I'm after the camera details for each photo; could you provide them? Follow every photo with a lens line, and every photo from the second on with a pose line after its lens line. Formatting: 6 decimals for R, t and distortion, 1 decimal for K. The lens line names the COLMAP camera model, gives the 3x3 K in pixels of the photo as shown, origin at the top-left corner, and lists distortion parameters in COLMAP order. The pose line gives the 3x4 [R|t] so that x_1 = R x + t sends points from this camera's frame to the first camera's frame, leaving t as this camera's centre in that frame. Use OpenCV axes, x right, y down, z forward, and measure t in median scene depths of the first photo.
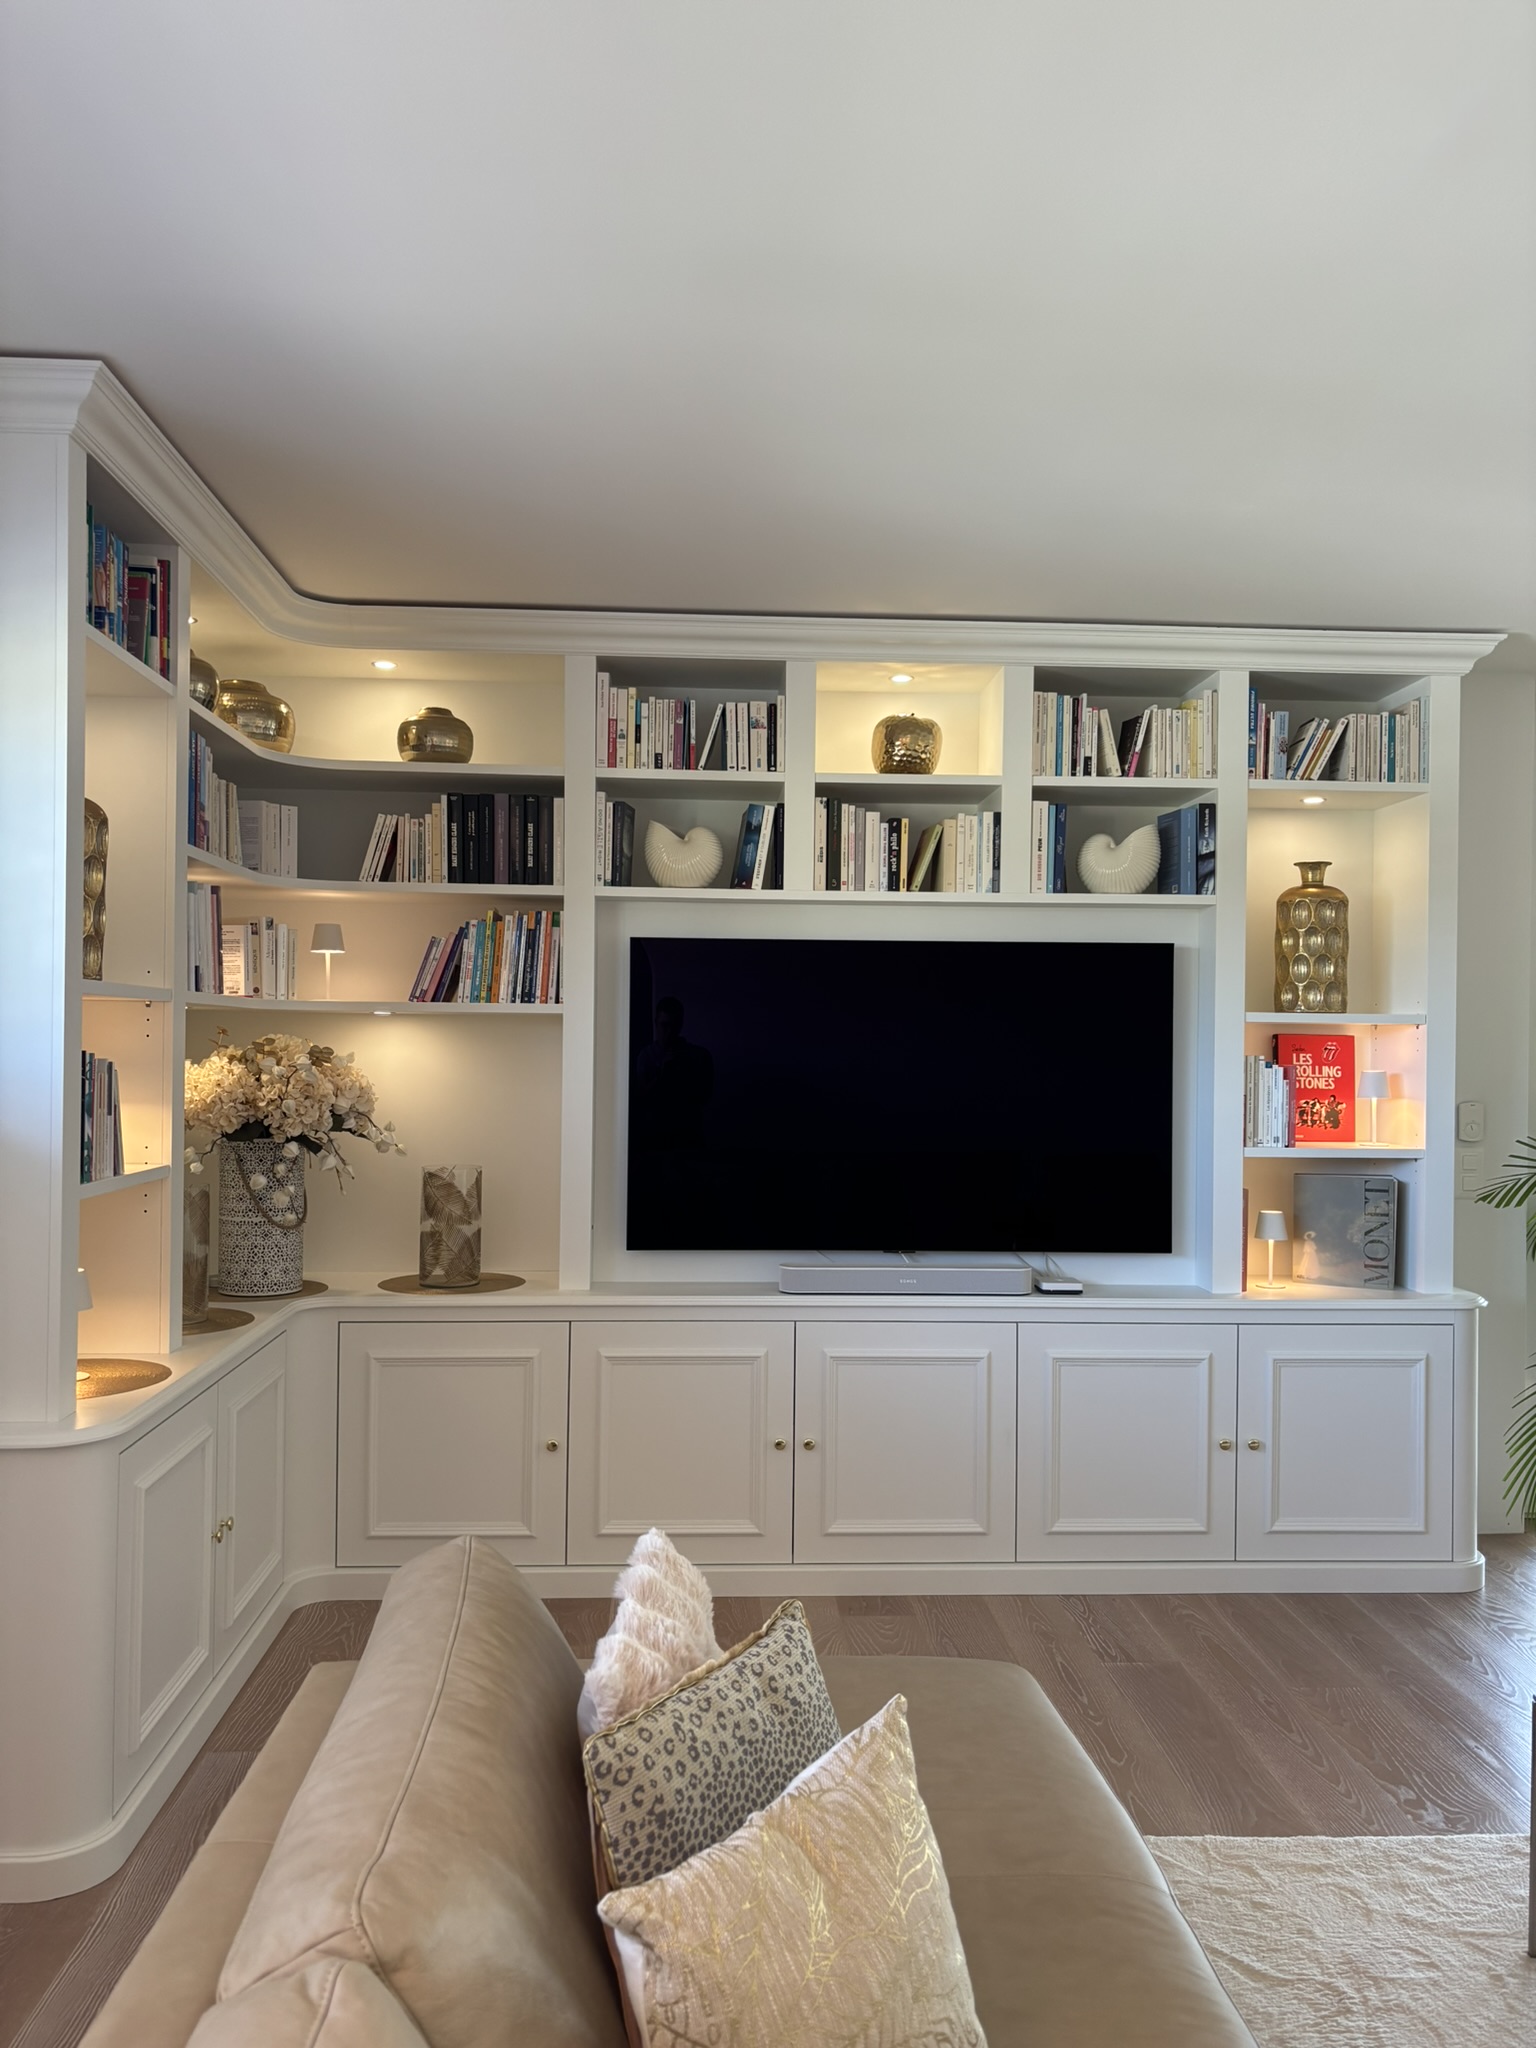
lens RADIAL K [[1552.0, 0, 767.5], [0, 1552.0, 1042.1], [0, 0, 1]] dist [0.050866, -0.062642]
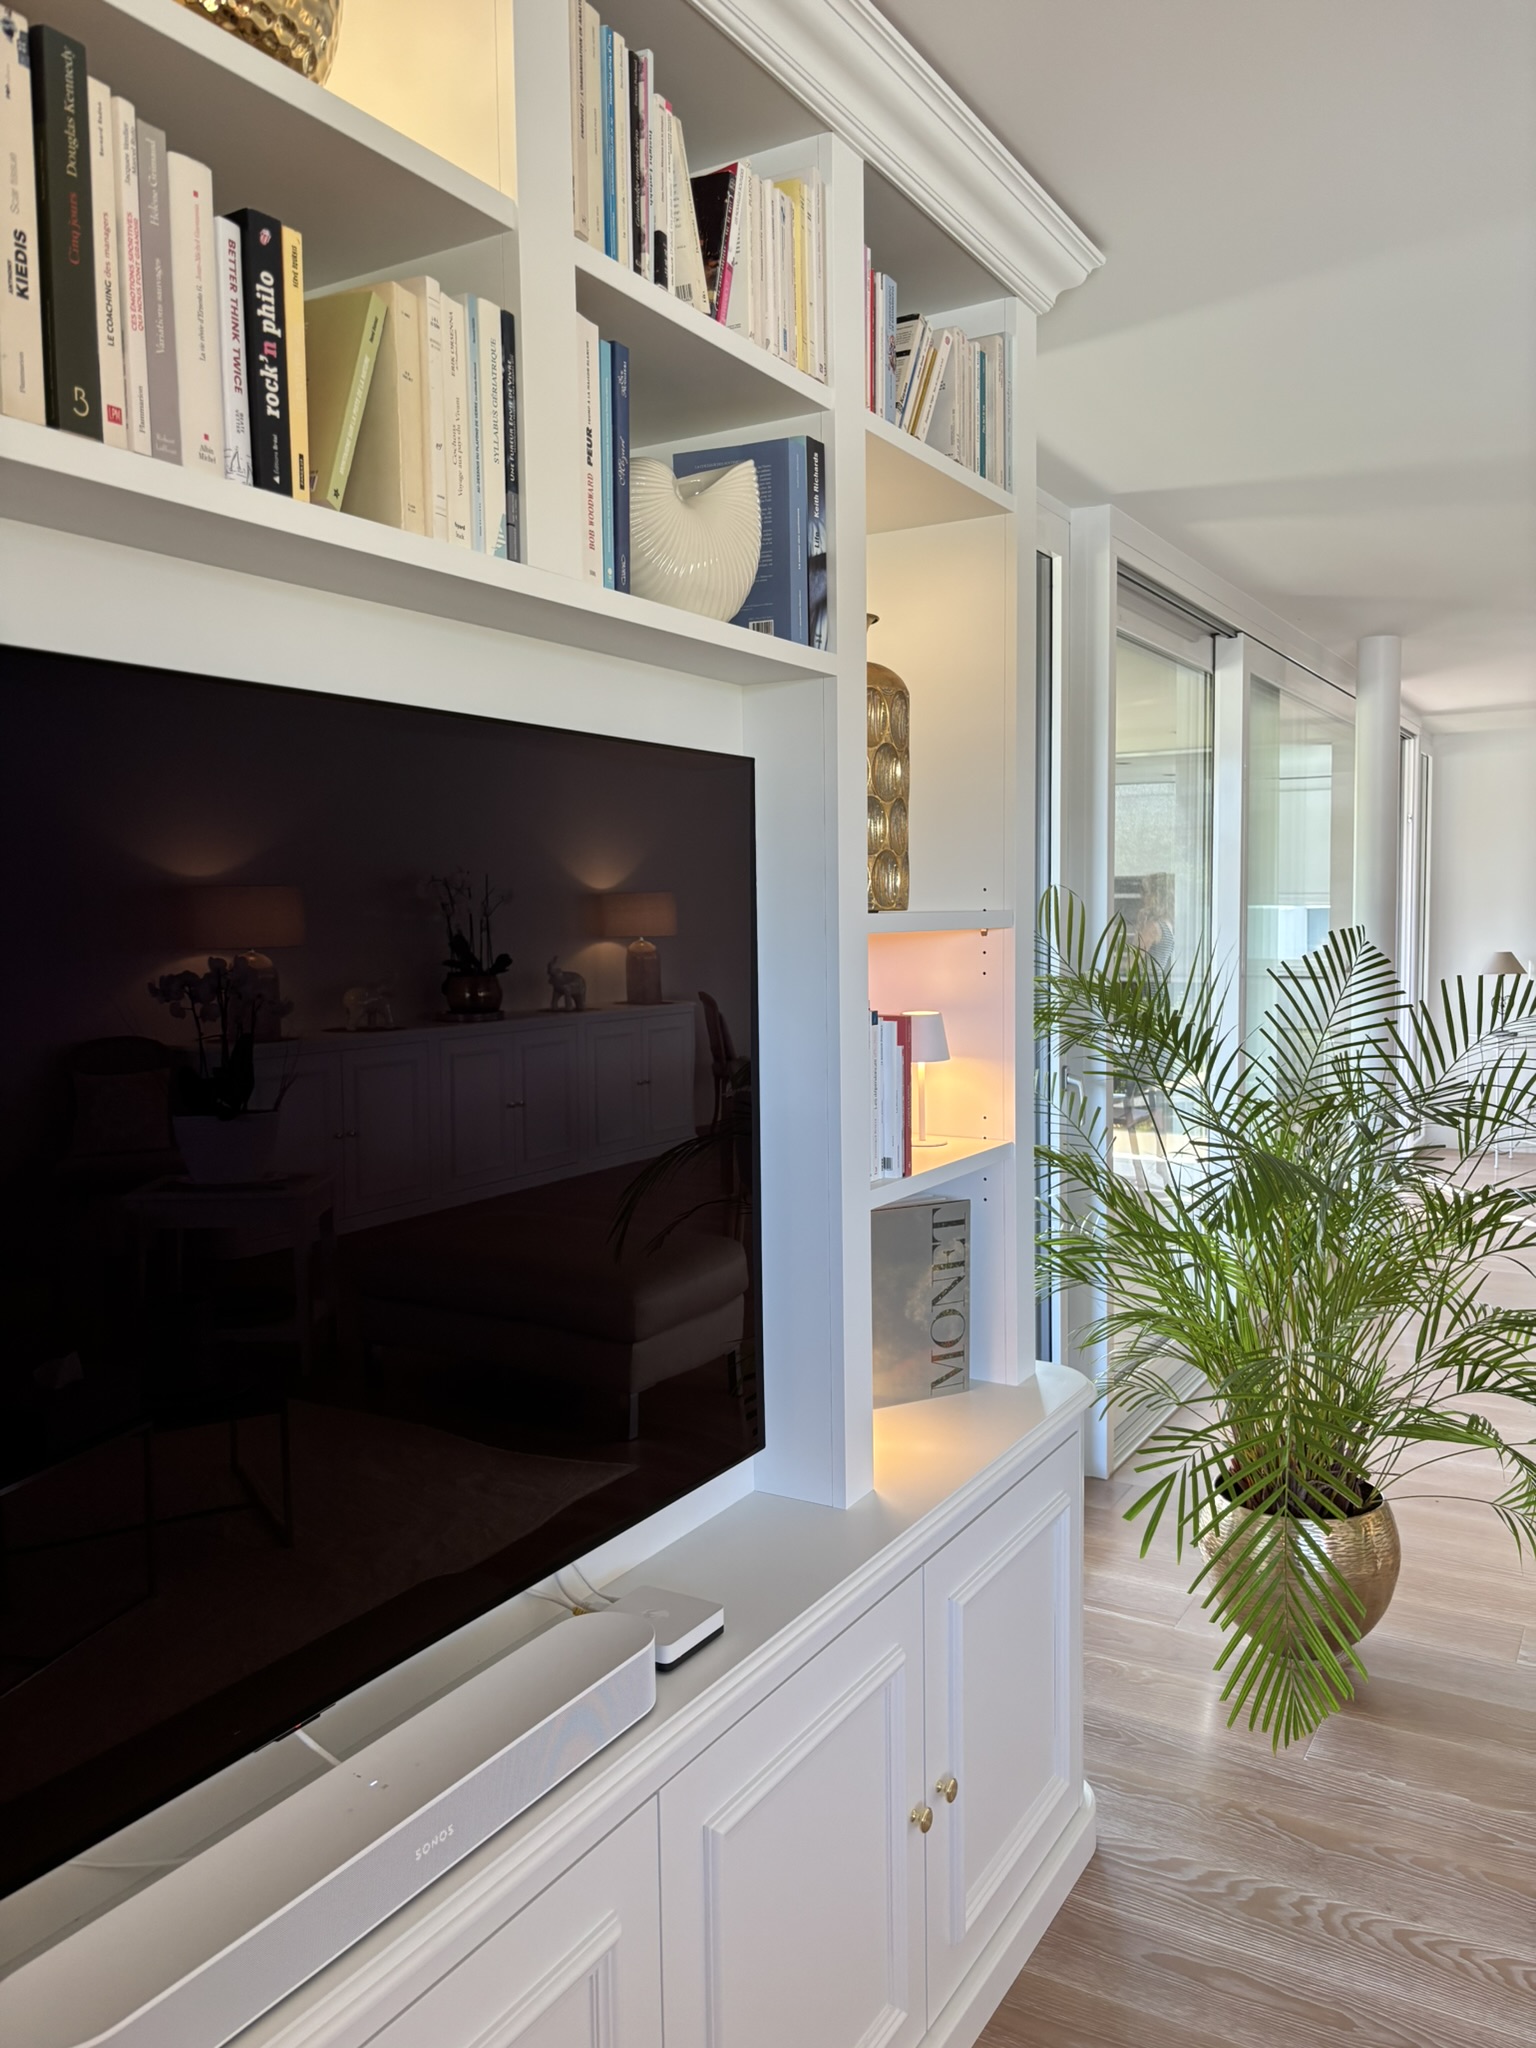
lens RADIAL K [[1552.0, 0, 776.5], [0, 1552.0, 1039.5], [0, 0, 1]] dist [0.050866, -0.062642]
pose [[0.552156, -0.085519, 0.829343, -0.107700], [0.021888, 0.995869, 0.088119, -0.022811], [-0.833453, -0.030502, 0.551748, 0.765974]]
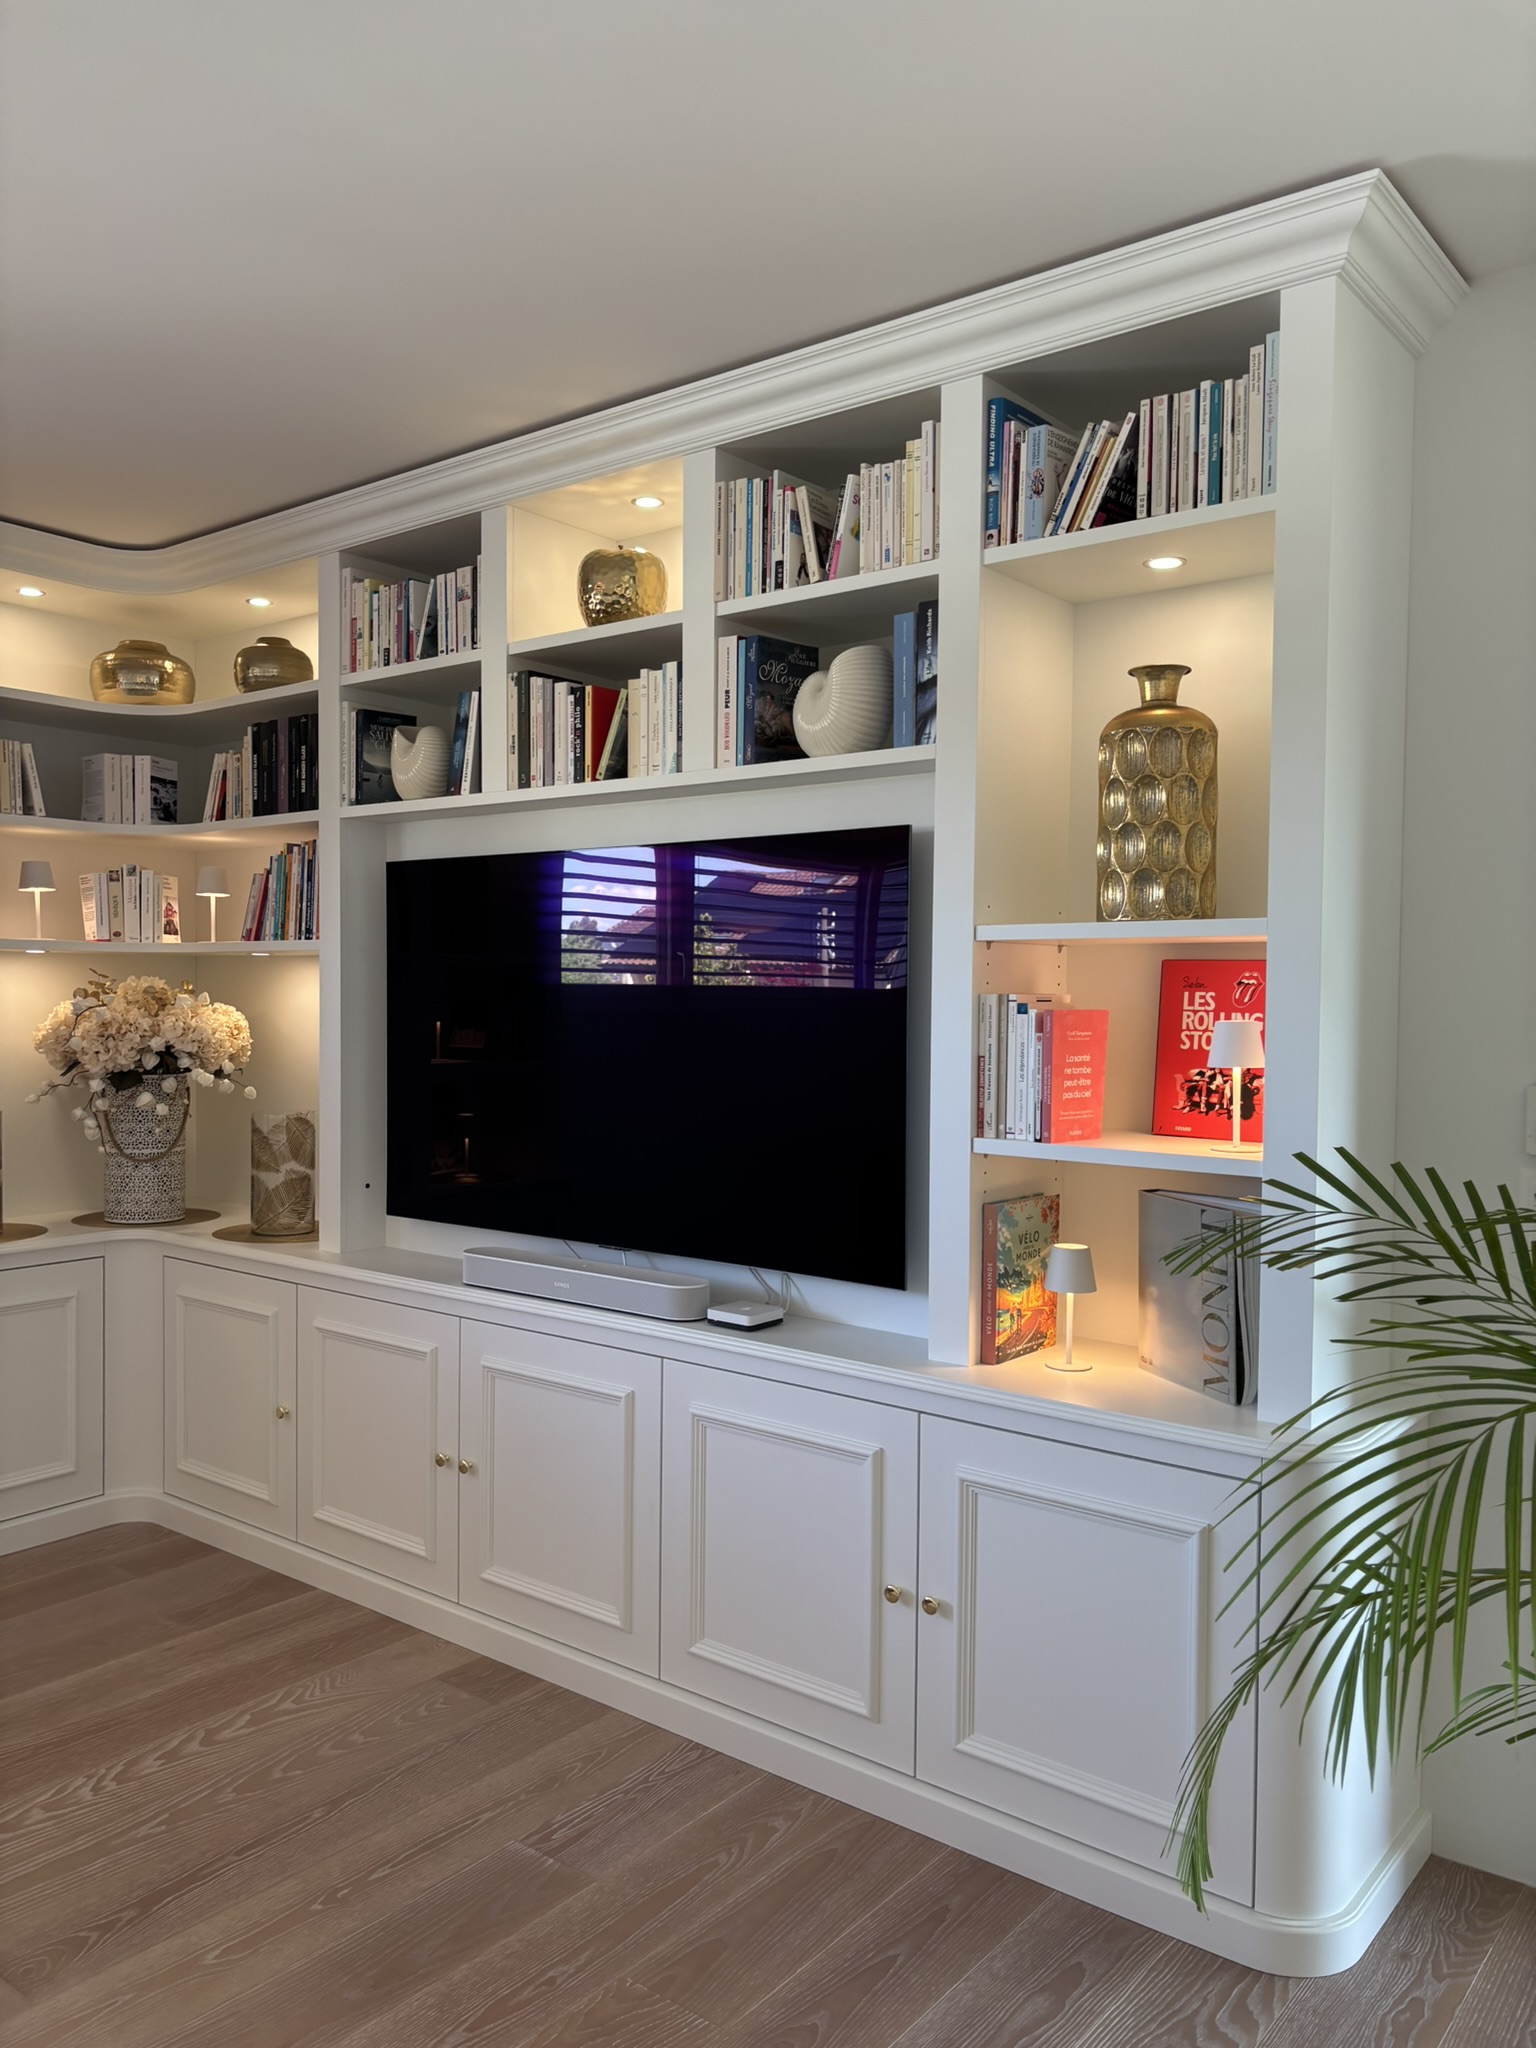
lens RADIAL K [[1552.0, 0, 751.0], [0, 1552.0, 1042.3], [0, 0, 1]] dist [0.050866, -0.062642]
pose [[0.745363, 0.017210, -0.666437, 0.662988], [-0.000994, 0.999694, 0.024704, 0.013174], [0.666658, -0.017751, 0.745152, 0.473975]]
